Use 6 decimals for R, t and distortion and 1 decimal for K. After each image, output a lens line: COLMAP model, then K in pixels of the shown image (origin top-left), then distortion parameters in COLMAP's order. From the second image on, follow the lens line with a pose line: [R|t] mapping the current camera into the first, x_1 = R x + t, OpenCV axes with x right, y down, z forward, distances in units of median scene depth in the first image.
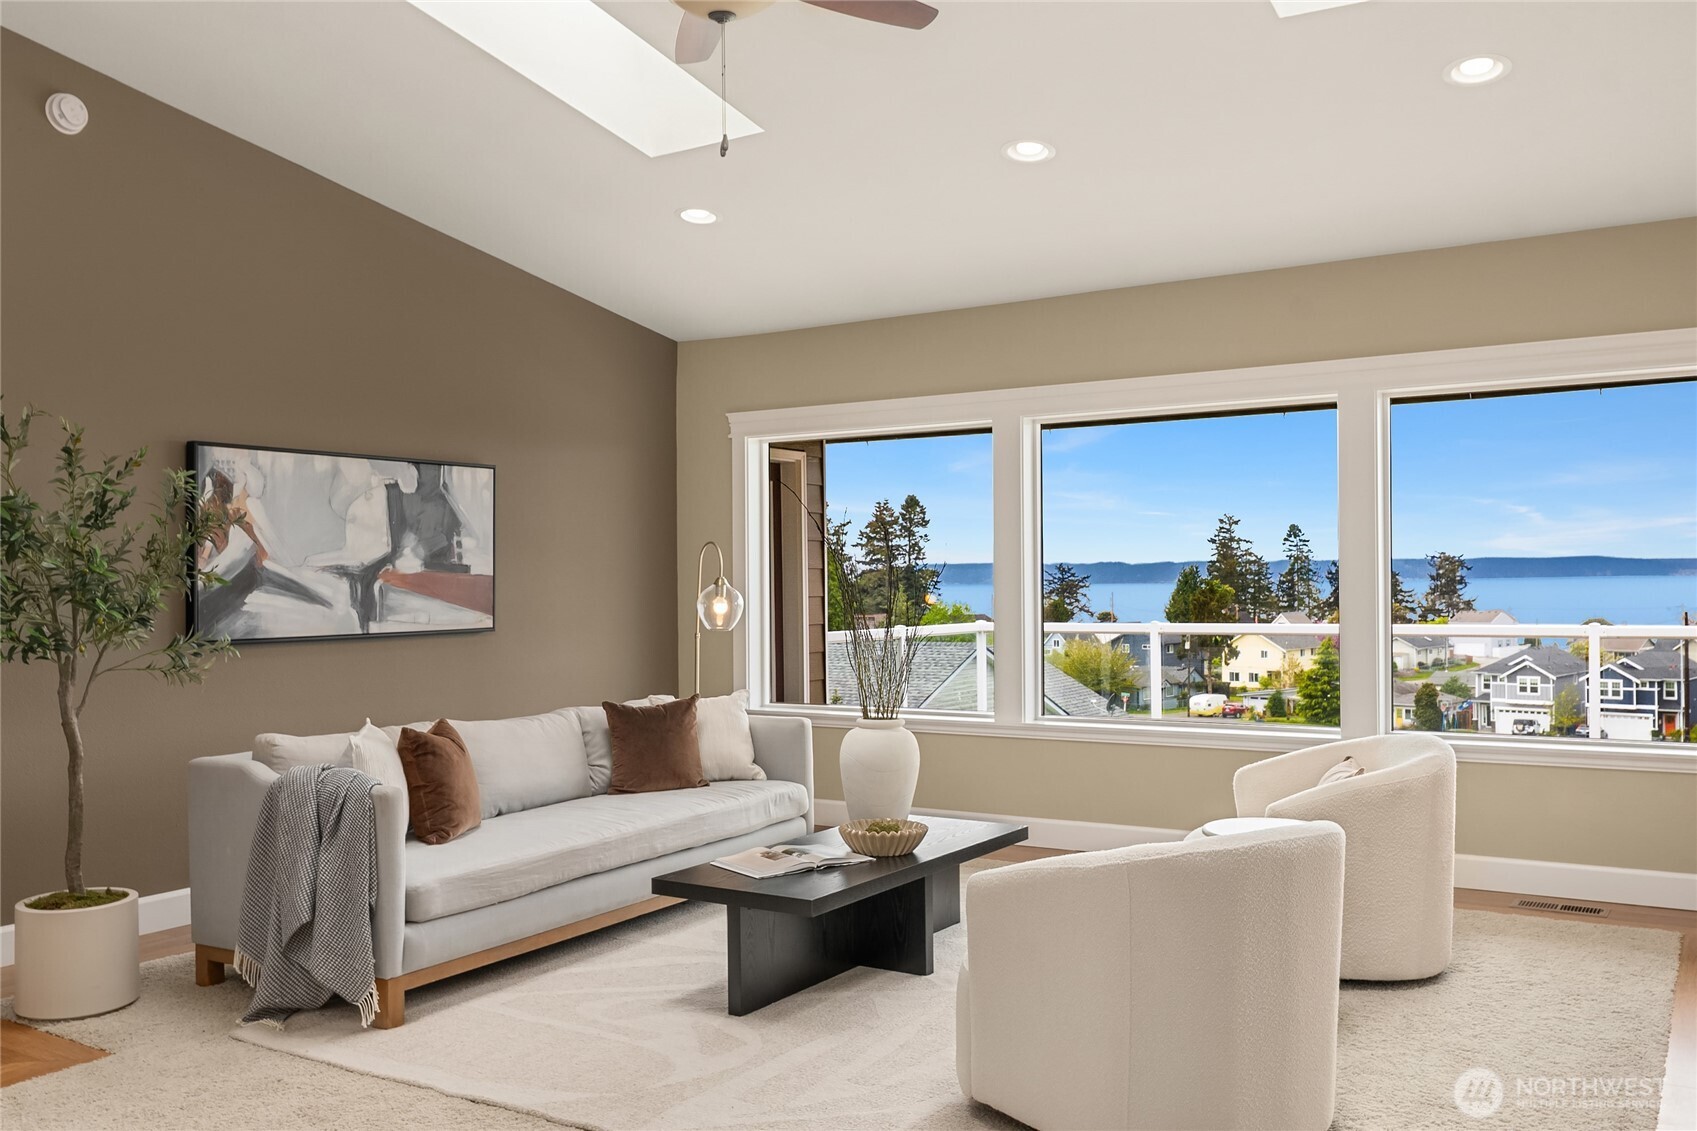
lens RADIAL K [[1415.4, 0, 867.0], [0, 1415.4, 582.5], [0, 0, 1]] dist [-0.006962, 0.019772]
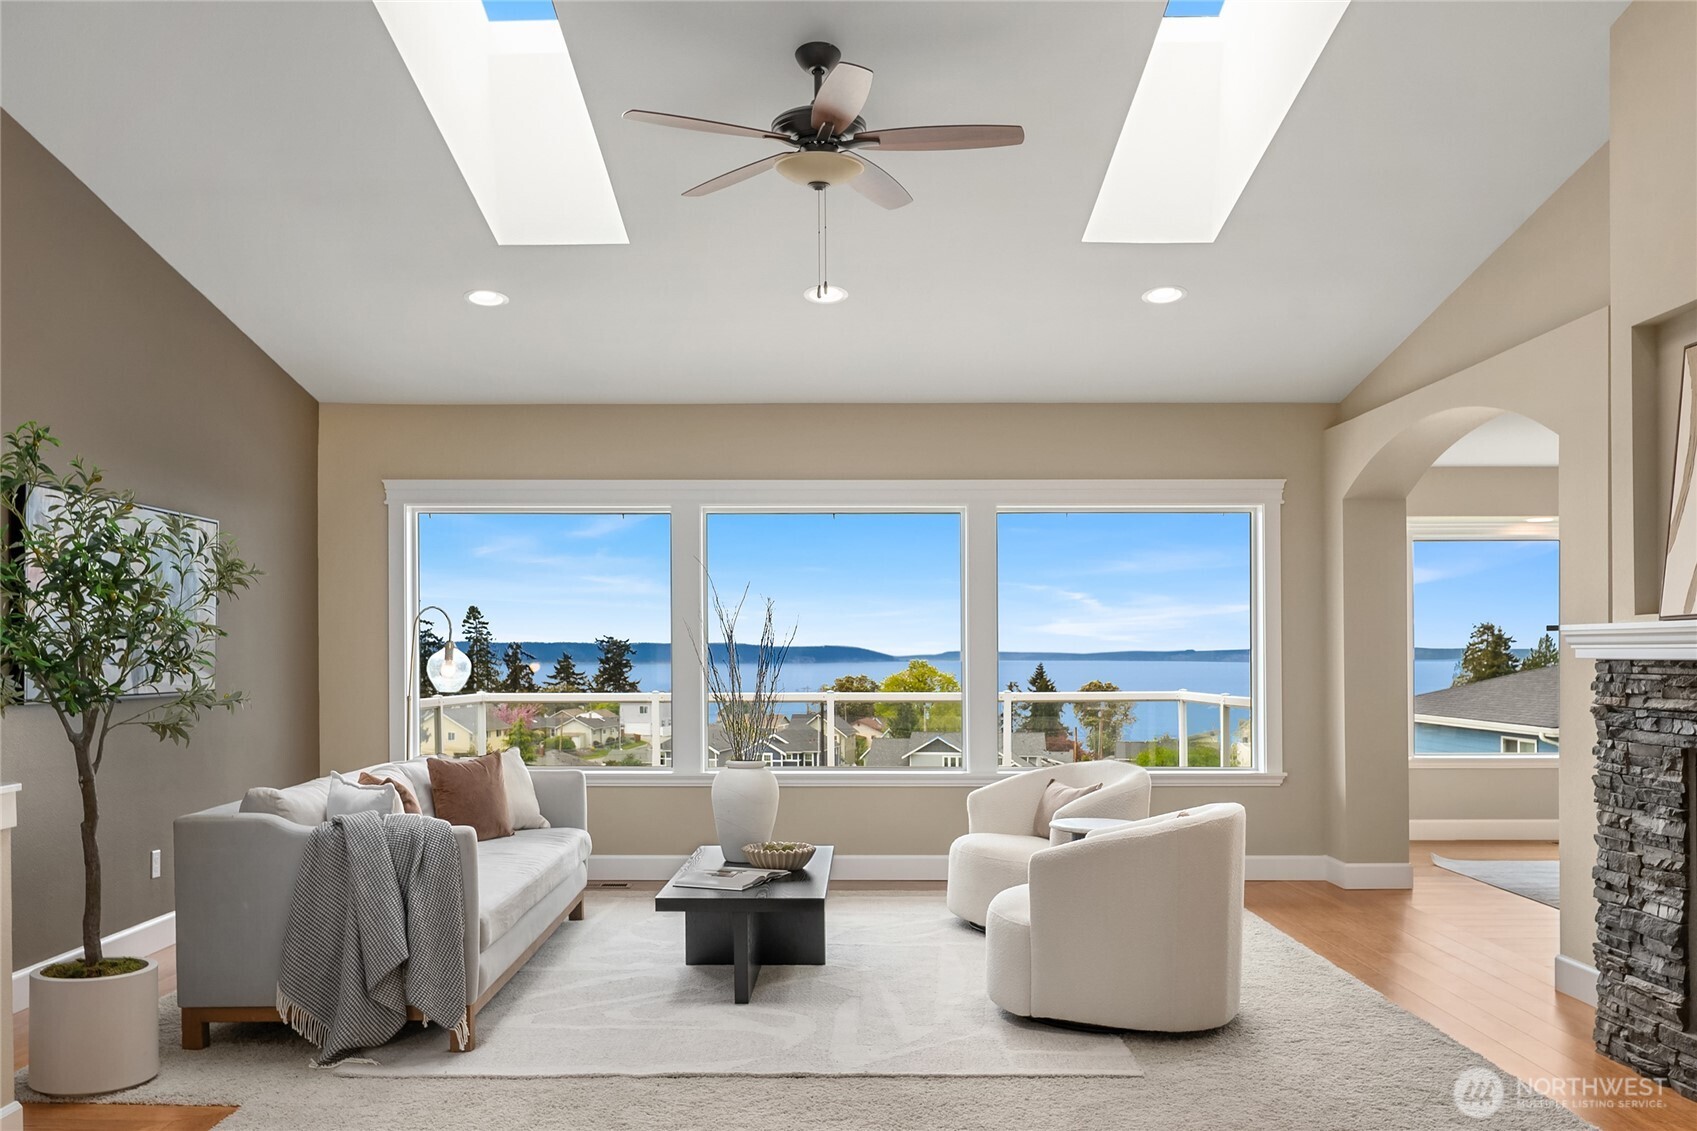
lens RADIAL K [[1415.4, 0, 871.9], [0, 1415.4, 658.2], [0, 0, 1]] dist [-0.006962, 0.019772]
pose [[0.840697, 0.014200, 0.541320, -0.582862], [-0.011806, 0.999899, -0.007895, 0.019265], [-0.541378, 0.000246, 0.840780, -0.059240]]
